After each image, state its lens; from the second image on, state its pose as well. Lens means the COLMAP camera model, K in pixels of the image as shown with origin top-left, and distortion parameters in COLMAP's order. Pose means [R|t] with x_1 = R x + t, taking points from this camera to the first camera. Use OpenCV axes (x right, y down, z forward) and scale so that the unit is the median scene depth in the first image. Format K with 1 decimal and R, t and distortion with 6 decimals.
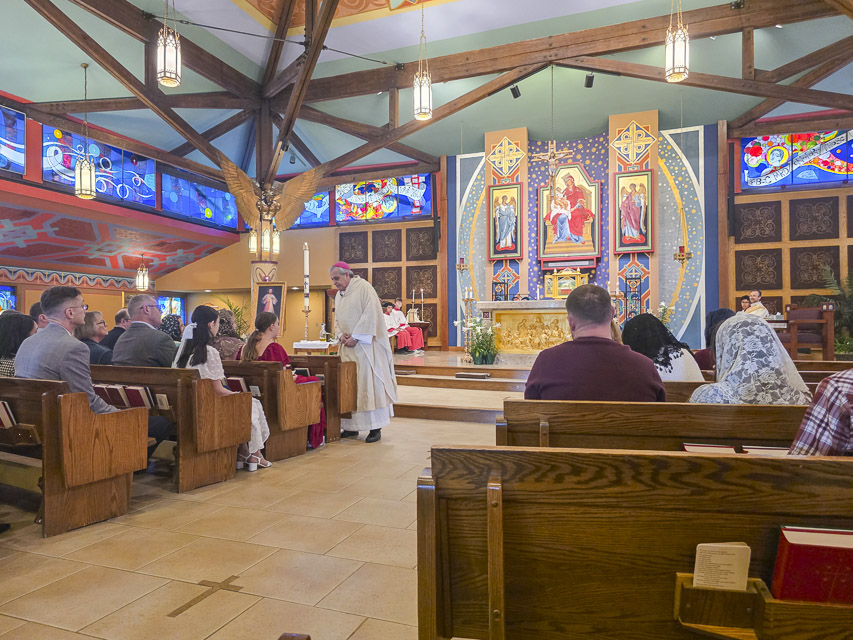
lens RADIAL K [[575.0, 0, 423.5], [0, 575.0, 320.5], [0, 0, 1]] dist [0.056604, -0.044224]
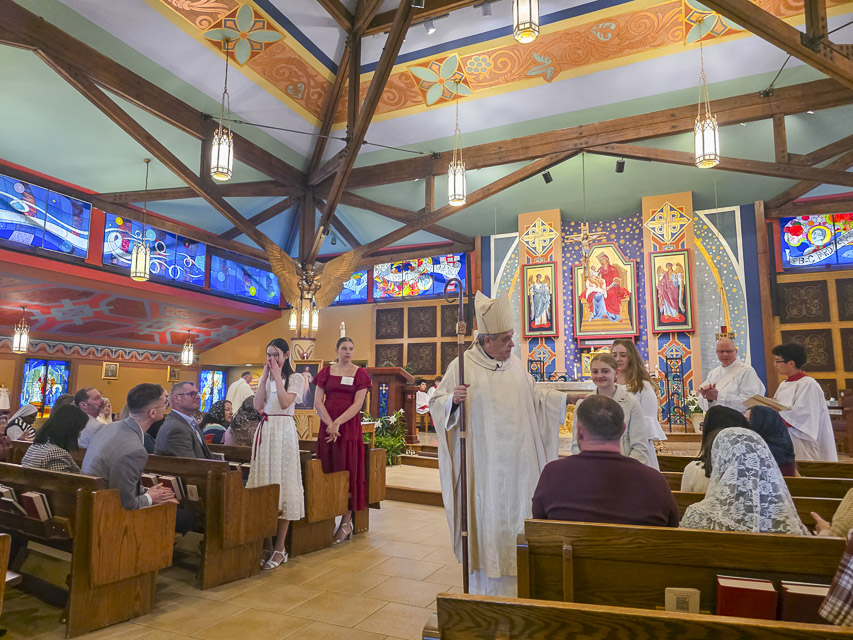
lens RADIAL K [[575.0, 0, 420.4], [0, 575.0, 320.2], [0, 0, 1]] dist [0.056604, -0.044224]
pose [[0.997532, 0.002744, -0.070155, 0.004883], [-0.011310, 0.992465, -0.122002, -0.011496], [0.069292, 0.122494, 0.990047, -0.003264]]
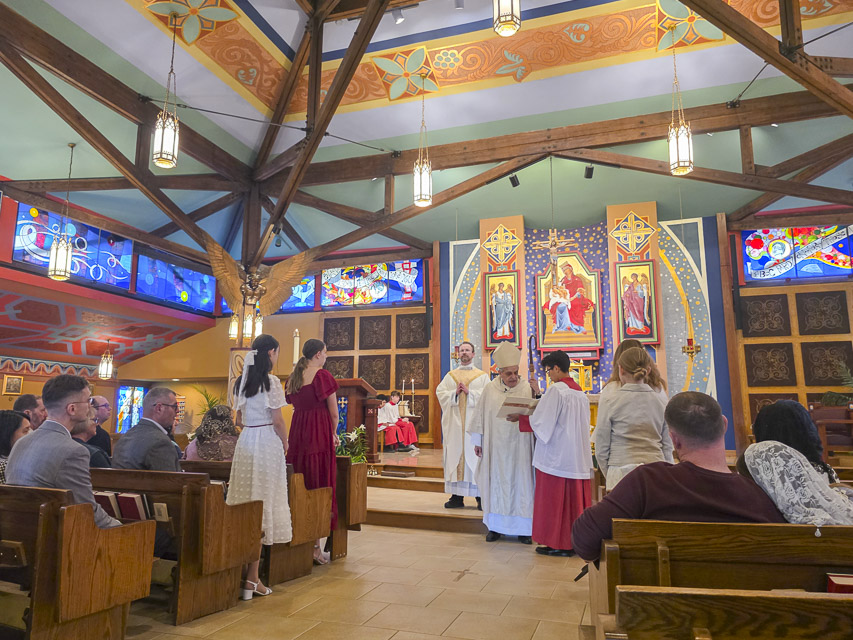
lens RADIAL K [[614.0, 0, 420.8], [0, 614.0, 312.3], [0, 0, 1]] dist [0.064962, -0.055223]
pose [[0.999295, 0.014901, 0.034460, -0.028630], [-0.009155, 0.986869, -0.161262, -0.002406], [-0.036411, 0.160832, 0.986310, 0.006096]]
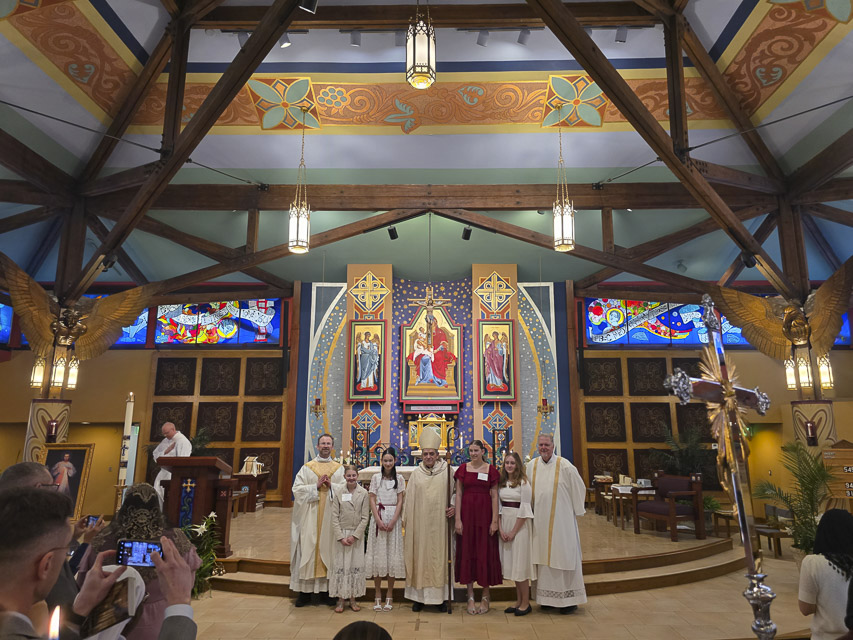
lens RADIAL K [[575.0, 0, 438.6], [0, 575.0, 322.5], [0, 0, 1]] dist [0.056604, -0.044224]
pose [[0.937979, 0.071816, 0.339173, -0.068700], [-0.010045, 0.983529, -0.180473, -0.068367], [-0.346547, 0.165872, 0.923251, 0.108643]]
